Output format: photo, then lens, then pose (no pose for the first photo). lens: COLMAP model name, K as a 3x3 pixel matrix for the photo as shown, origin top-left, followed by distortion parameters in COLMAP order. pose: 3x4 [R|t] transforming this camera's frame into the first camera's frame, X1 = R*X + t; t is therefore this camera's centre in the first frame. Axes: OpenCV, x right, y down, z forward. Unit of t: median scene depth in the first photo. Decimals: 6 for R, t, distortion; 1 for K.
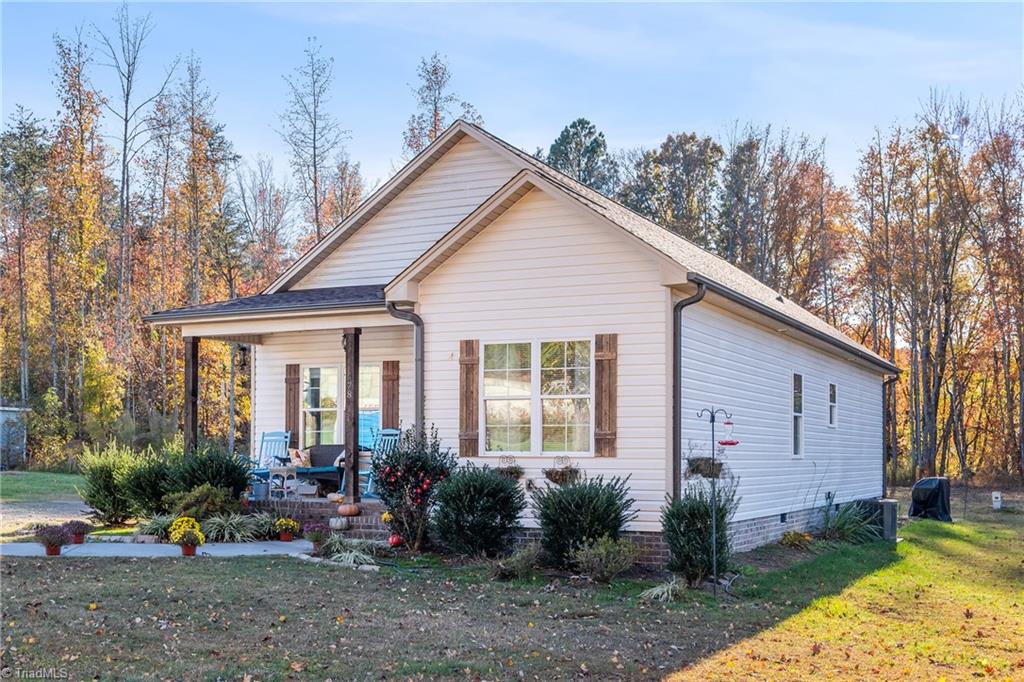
lens RADIAL K [[1422.8, 0, 512.0], [0, 1422.8, 341.0], [0, 0, 1]] dist [-0.016333, -0.003158]
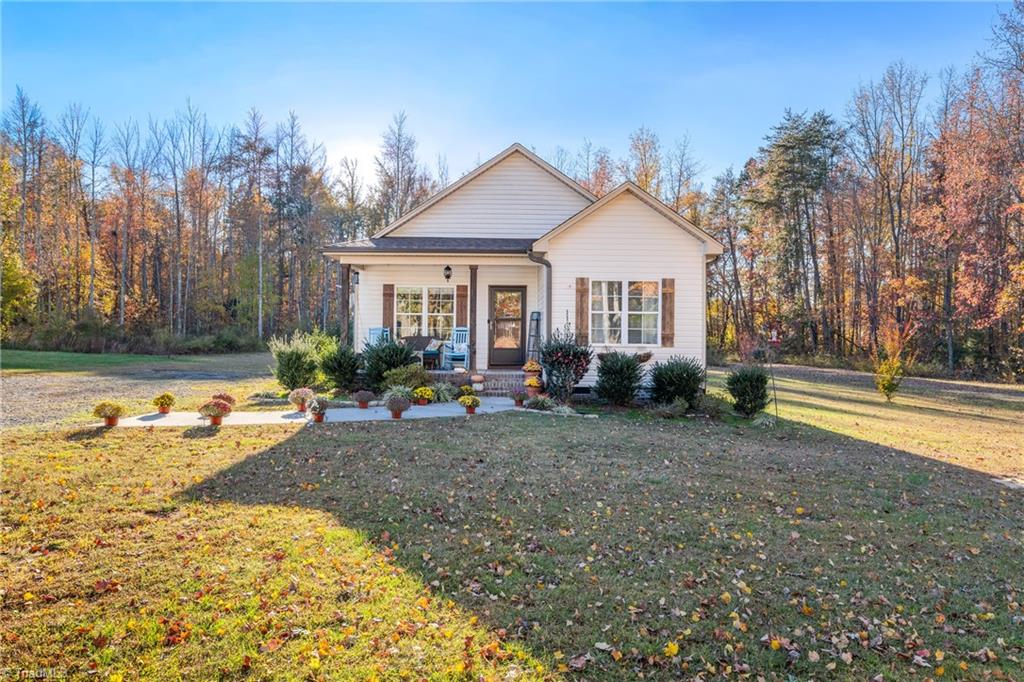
lens RADIAL K [[698.8, 0, 512.0], [0, 698.8, 341.0], [0, 0, 1]] dist [-0.000719, -0.000056]
pose [[0.854675, 0.001778, 0.519161, -0.532269], [-0.049433, 0.995729, 0.077969, 0.013933], [-0.516805, -0.092302, 0.851113, 0.330480]]
